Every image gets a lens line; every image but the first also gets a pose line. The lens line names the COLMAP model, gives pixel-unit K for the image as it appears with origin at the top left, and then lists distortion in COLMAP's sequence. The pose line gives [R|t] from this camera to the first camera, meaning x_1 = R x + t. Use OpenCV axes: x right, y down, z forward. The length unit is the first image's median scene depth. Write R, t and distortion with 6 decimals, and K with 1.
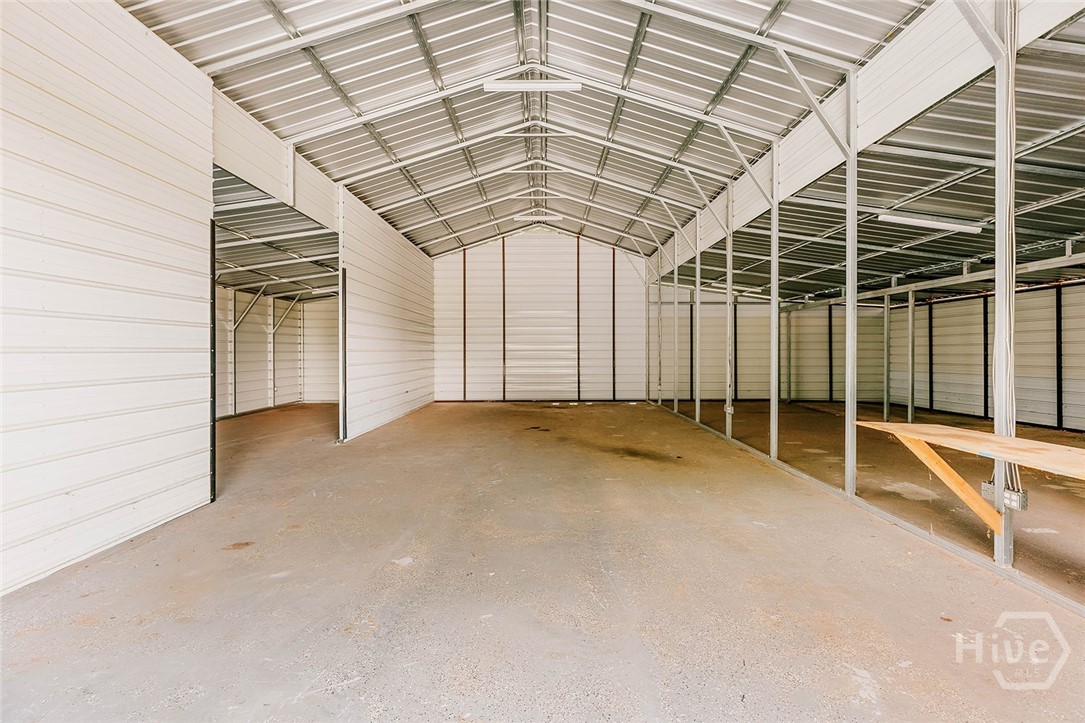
lens RADIAL K [[490.2, 0, 546.1], [0, 490.2, 353.0], [0, 0, 1]] dist [-0.000490, -0.000118]
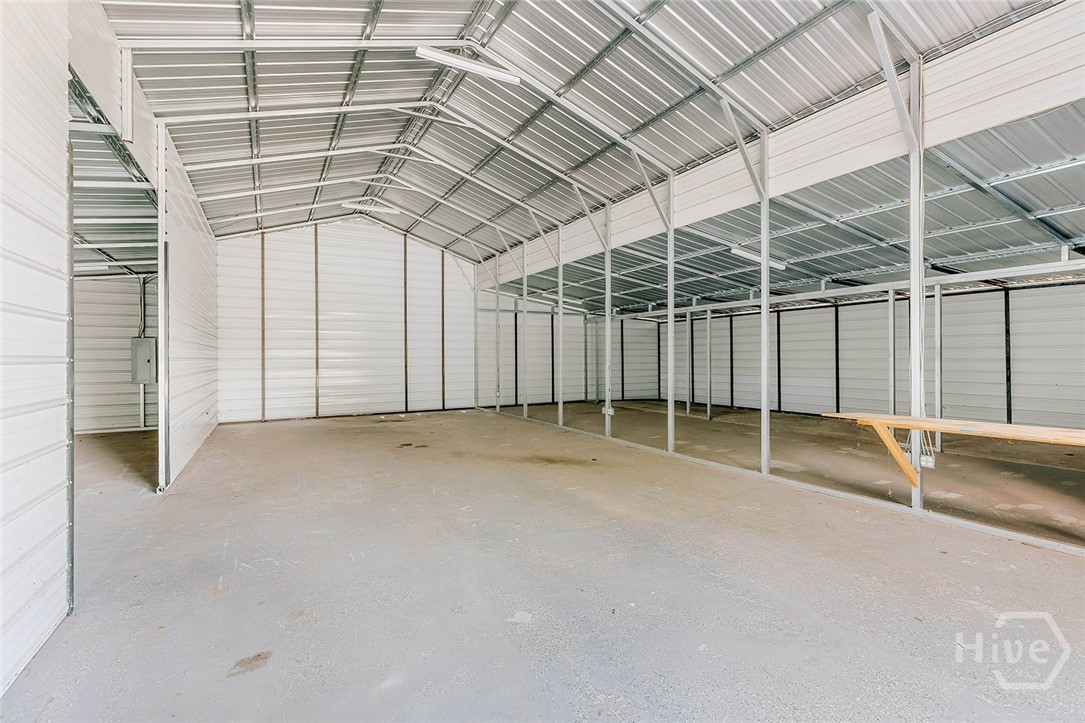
lens RADIAL K [[490.2, 0, 546.1], [0, 490.2, 353.0], [0, 0, 1]] dist [-0.000490, -0.000118]
pose [[0.869106, 0.001081, 0.494625, -0.230529], [0.005474, 0.999915, -0.011803, -0.001666], [-0.494596, 0.012965, 0.869026, 0.098431]]
